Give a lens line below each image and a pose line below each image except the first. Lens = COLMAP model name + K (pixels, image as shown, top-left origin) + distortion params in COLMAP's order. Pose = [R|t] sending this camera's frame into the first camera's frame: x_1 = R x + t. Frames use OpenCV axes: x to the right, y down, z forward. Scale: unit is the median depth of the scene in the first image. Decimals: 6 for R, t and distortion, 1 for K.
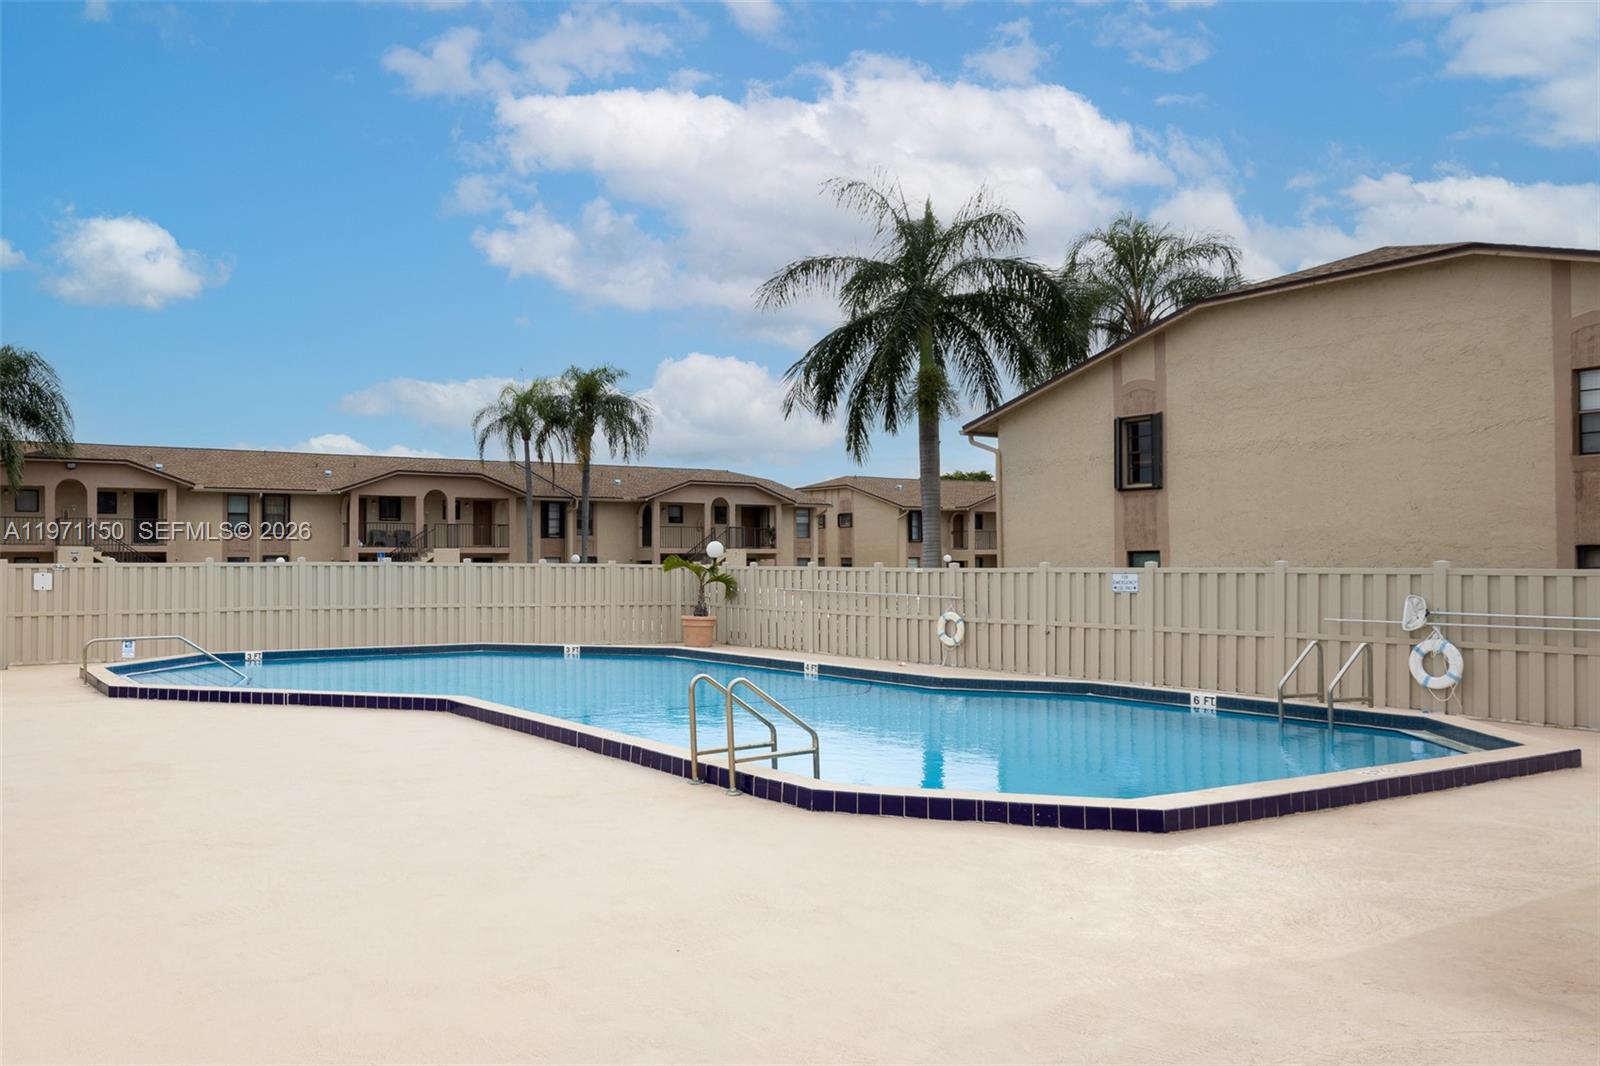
lens RADIAL K [[726.6, 0, 804.3], [0, 726.6, 539.2], [0, 0, 1]] dist [0.005497, 0.000024]
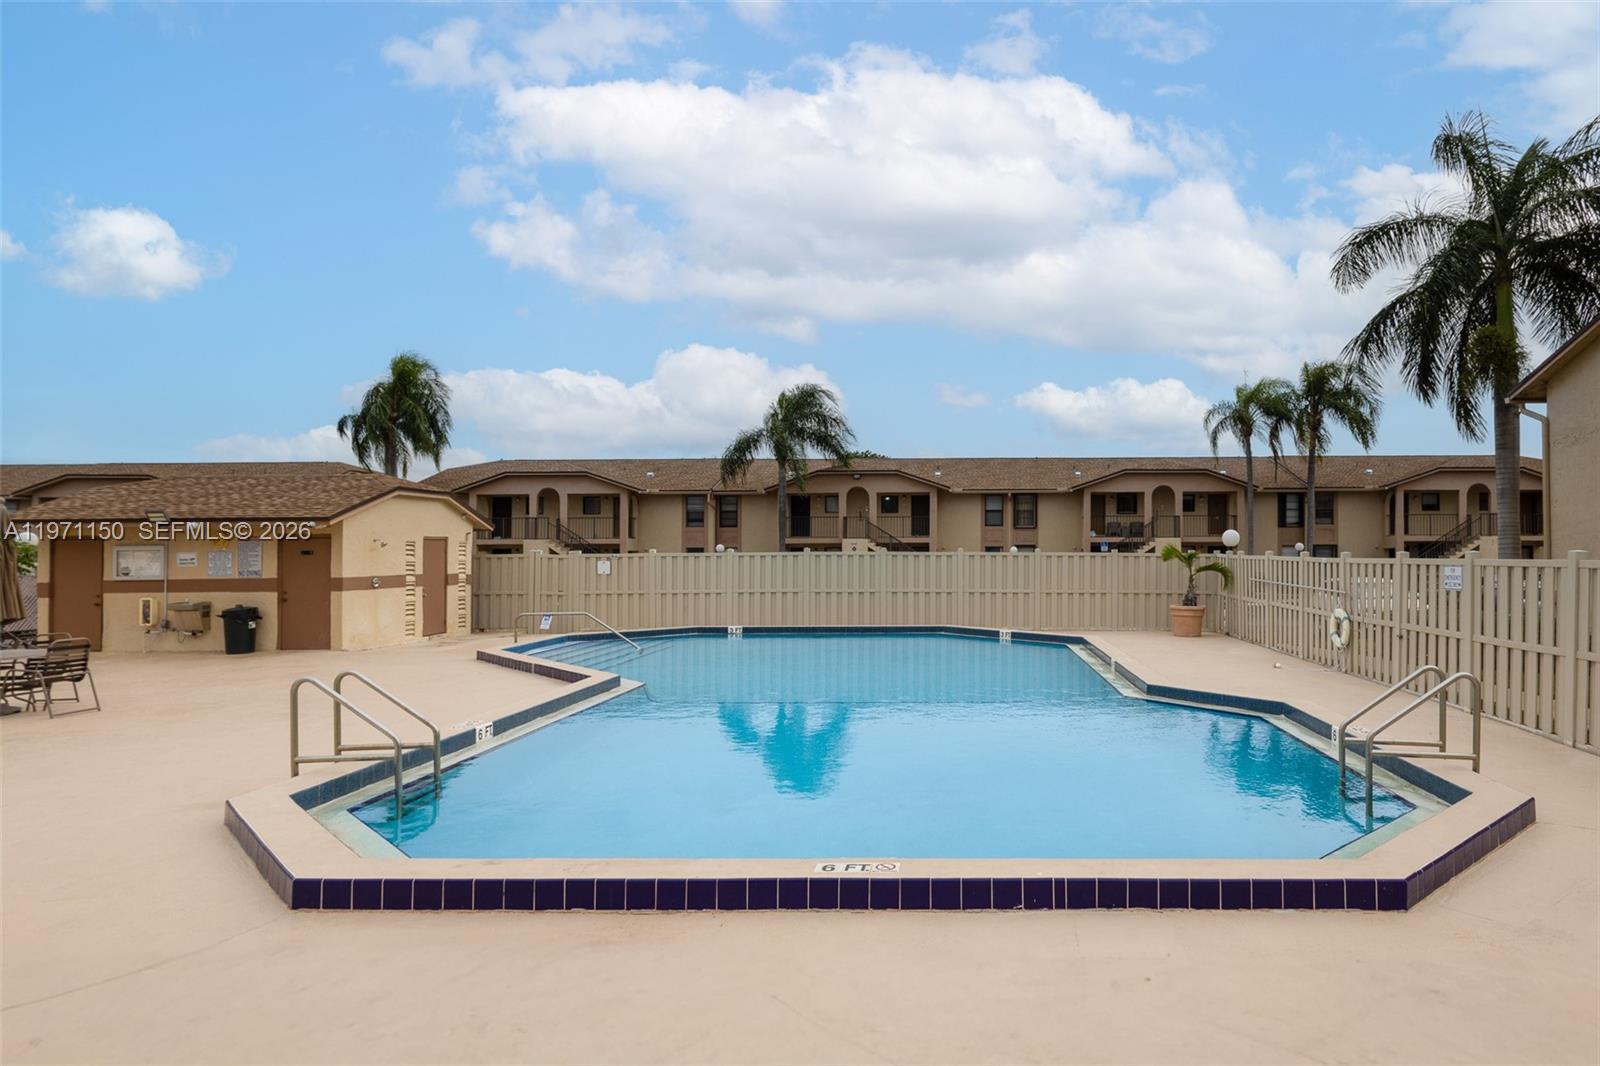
lens RADIAL K [[726.6, 0, 800.0], [0, 726.6, 533.8], [0, 0, 1]] dist [0.005497, 0.000024]
pose [[0.939920, -0.010718, -0.341225, -0.649334], [0.012836, 0.999910, 0.003949, -0.005867], [0.341152, -0.008092, 0.939973, -0.232713]]
